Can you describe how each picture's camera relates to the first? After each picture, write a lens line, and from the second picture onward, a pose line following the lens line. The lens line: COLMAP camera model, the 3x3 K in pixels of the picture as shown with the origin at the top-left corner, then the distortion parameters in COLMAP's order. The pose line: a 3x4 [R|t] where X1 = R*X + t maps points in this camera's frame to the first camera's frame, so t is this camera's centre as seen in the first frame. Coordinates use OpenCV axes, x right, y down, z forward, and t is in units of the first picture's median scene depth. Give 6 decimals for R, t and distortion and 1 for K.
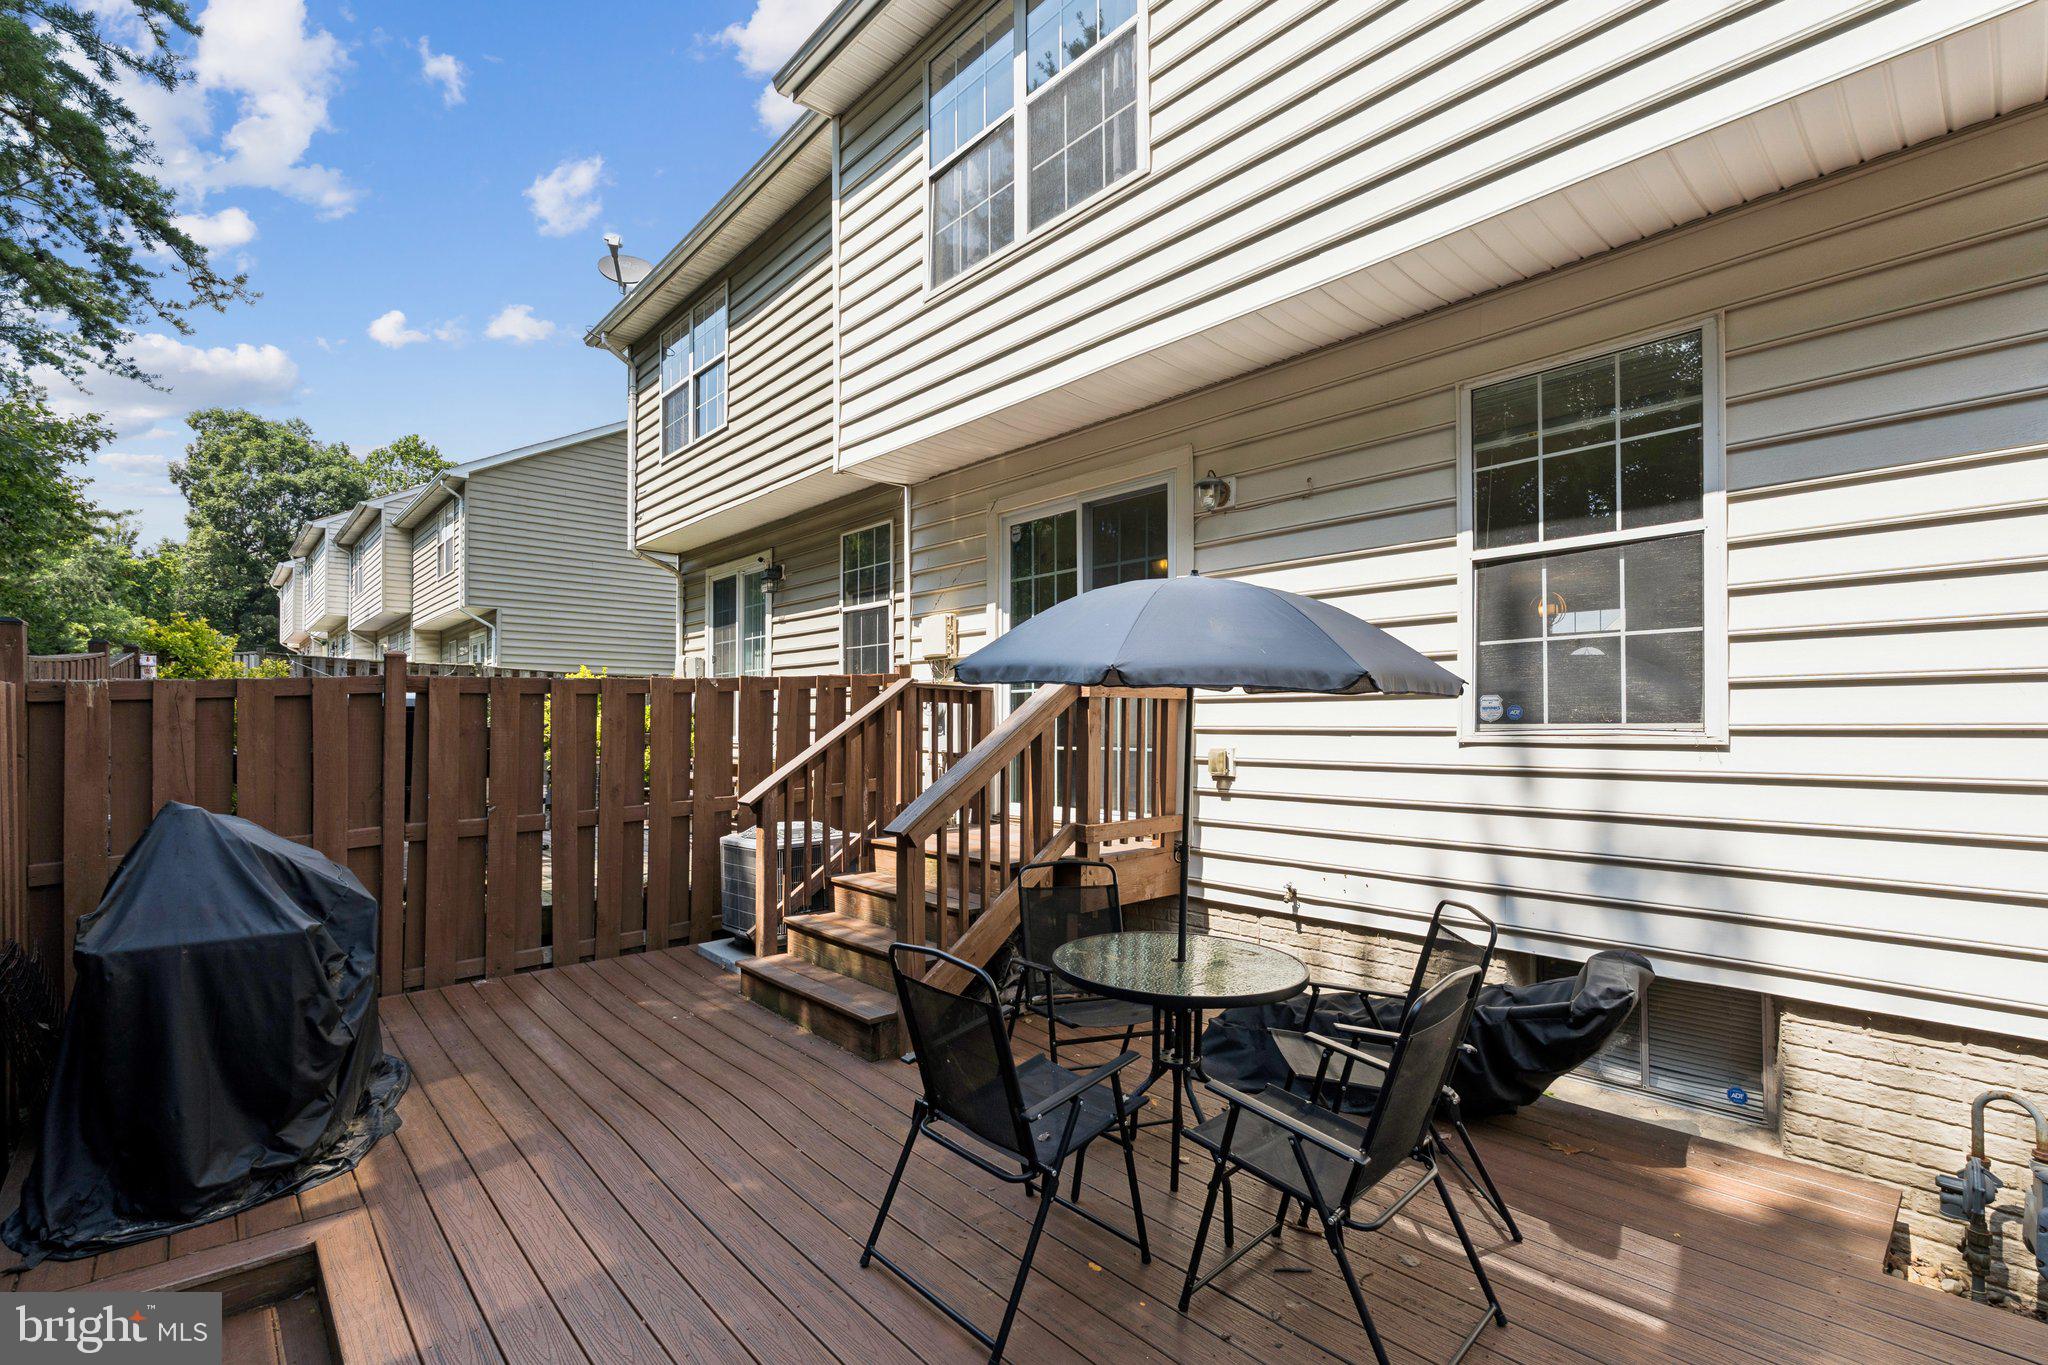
lens RADIAL K [[905.6, 0, 1033.2], [0, 905.6, 703.4], [0, 0, 1]] dist [-0.008630, 0.001078]
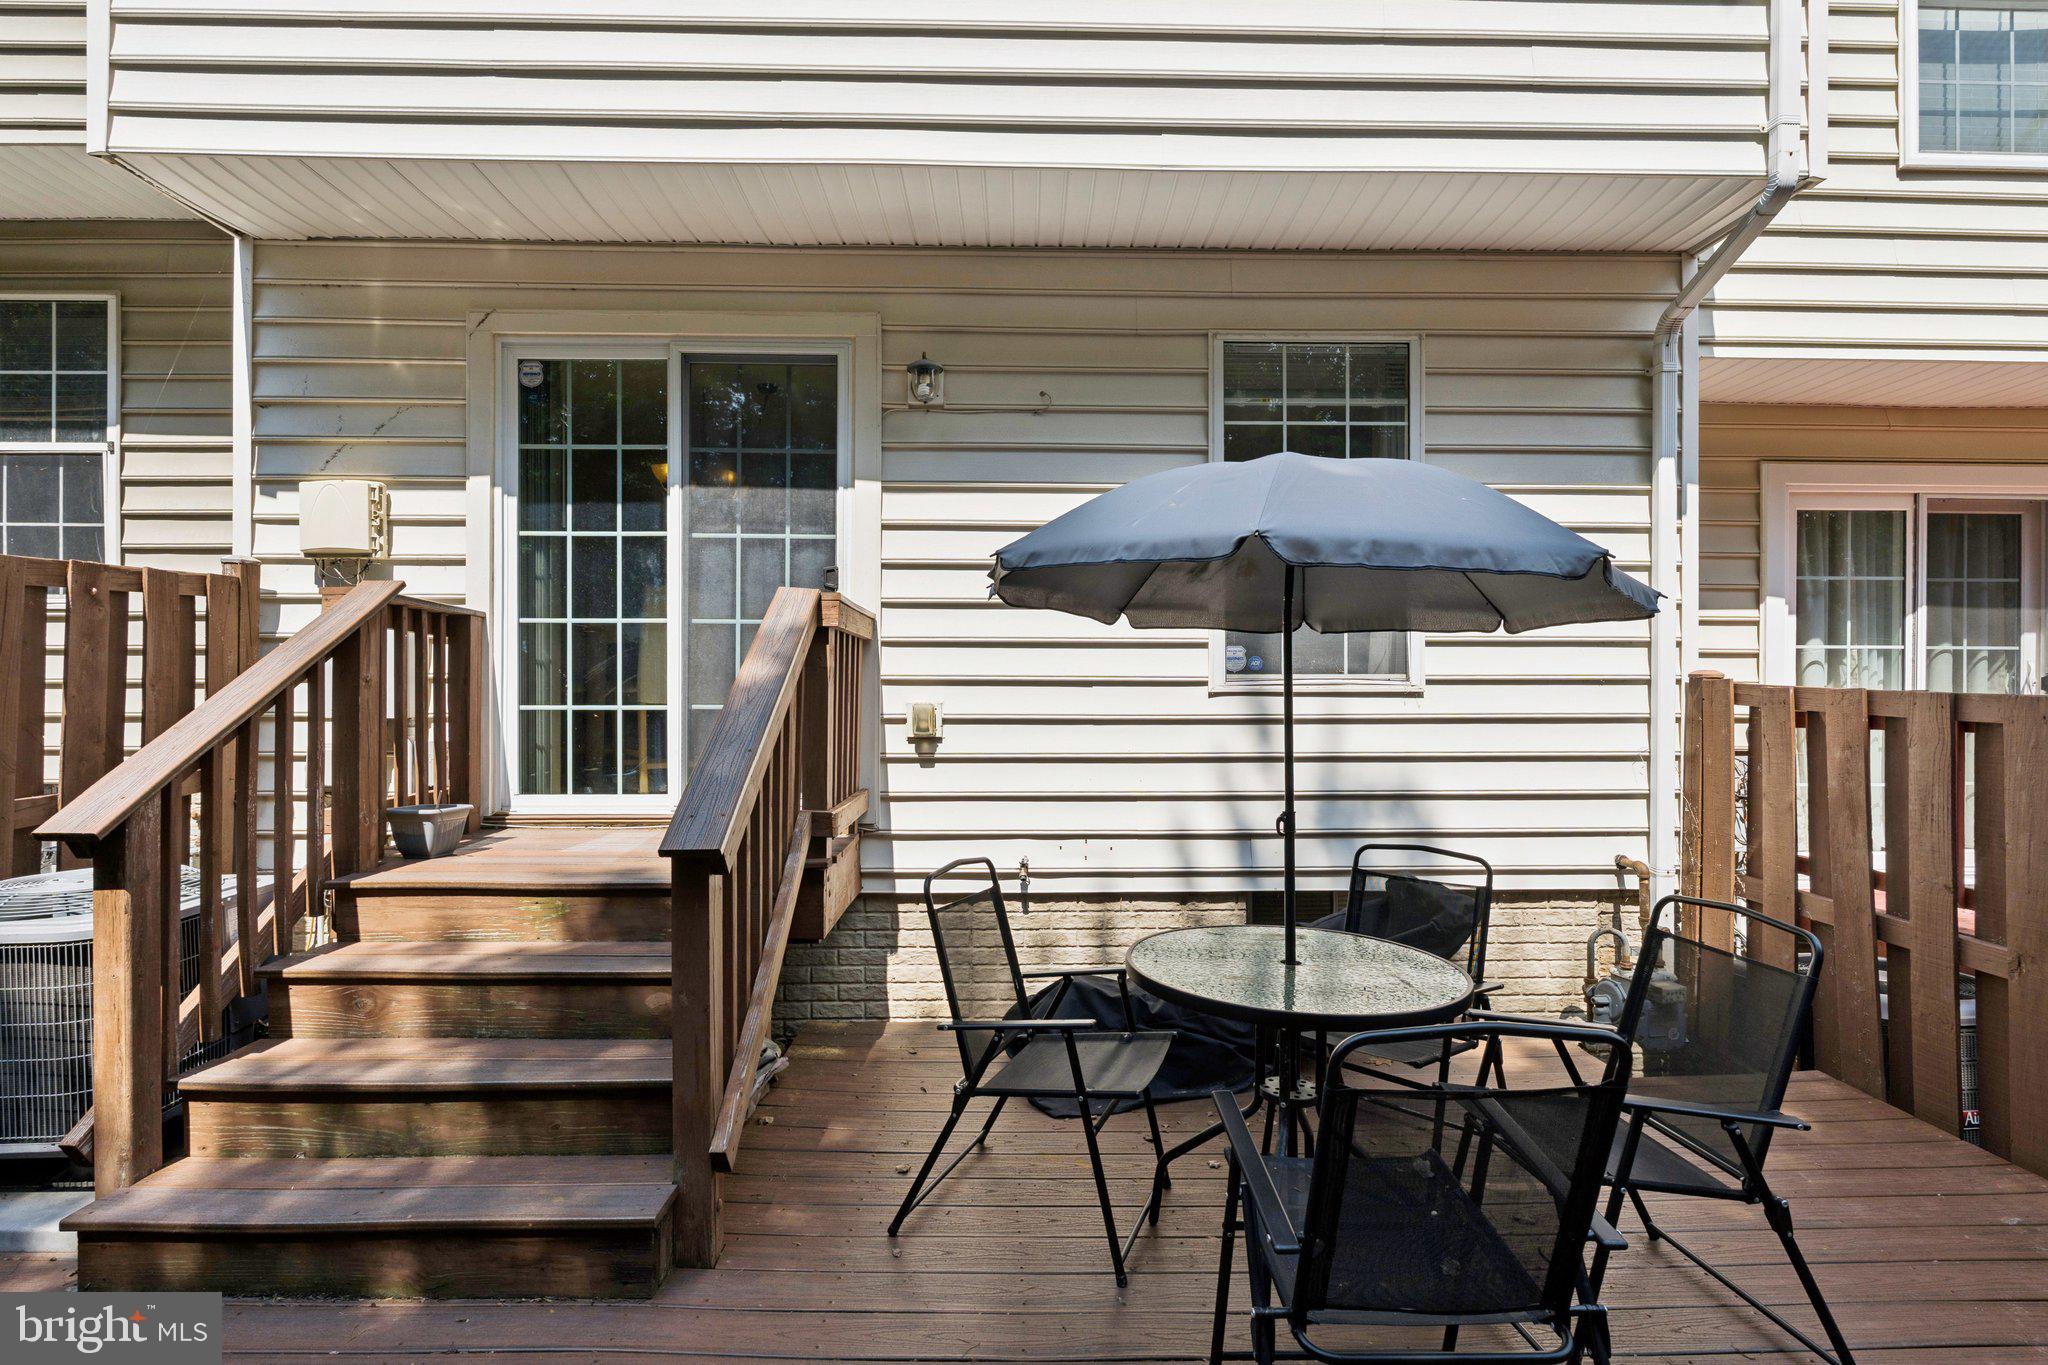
lens RADIAL K [[905.6, 0, 1019.3], [0, 905.6, 694.9], [0, 0, 1]] dist [-0.008630, 0.001078]
pose [[0.662579, 0.005021, 0.748975, -0.363852], [-0.020172, 0.999734, 0.011143, 0.034106], [-0.748720, -0.022491, 0.662504, 0.431196]]
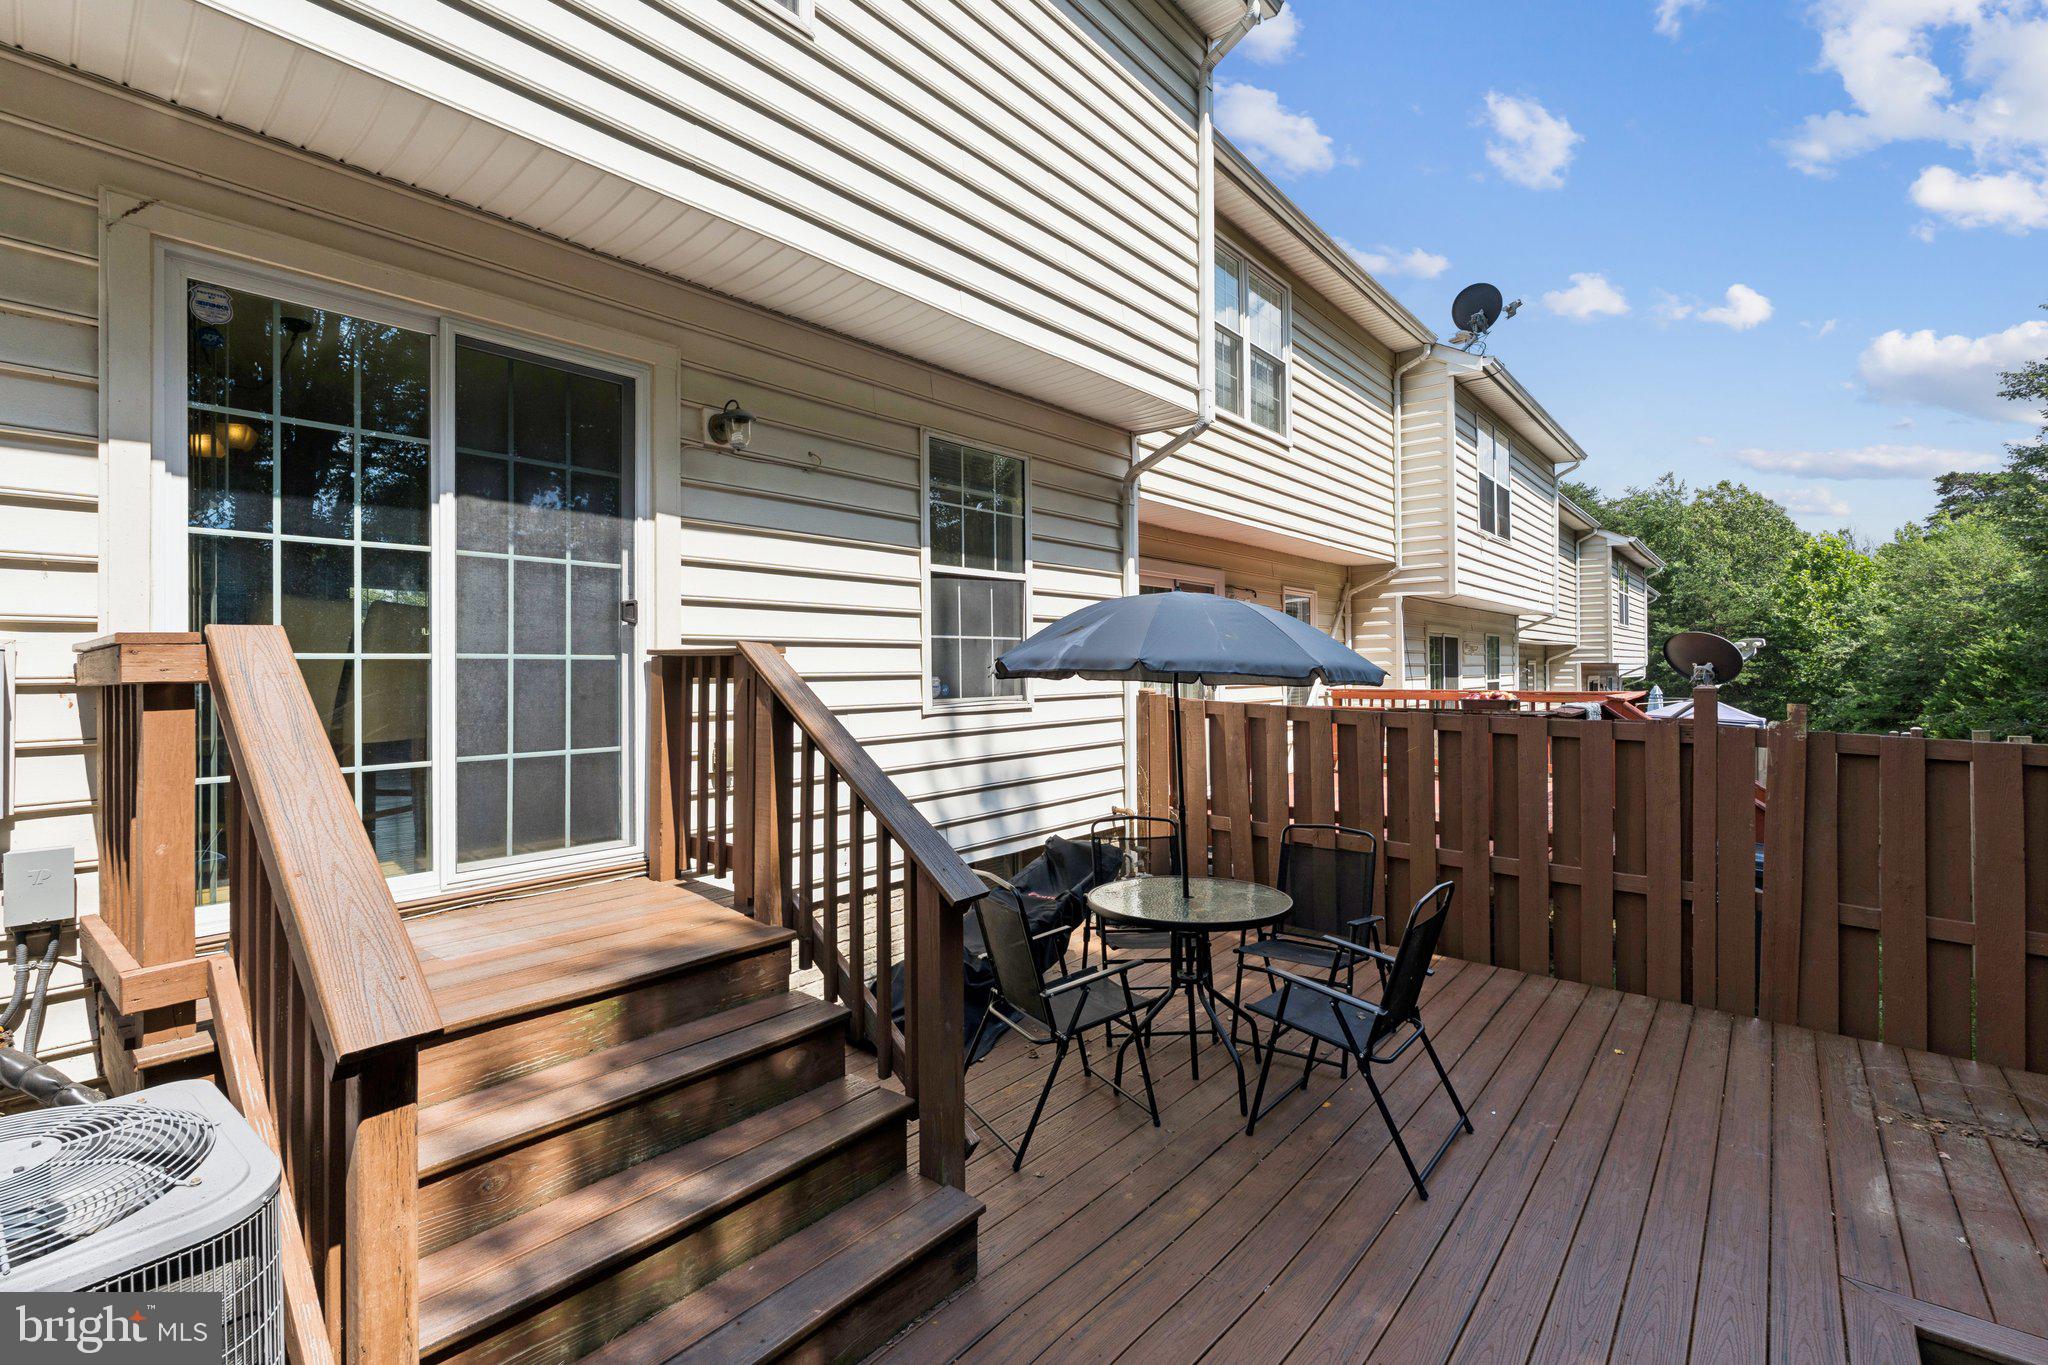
lens RADIAL K [[905.6, 0, 1008.5], [0, 905.6, 646.3], [0, 0, 1]] dist [-0.008630, 0.001078]
pose [[-0.113492, 0.025418, 0.993214, -0.685164], [-0.015636, 0.999503, -0.027366, -0.016842], [-0.993416, -0.018636, -0.113039, 0.894647]]
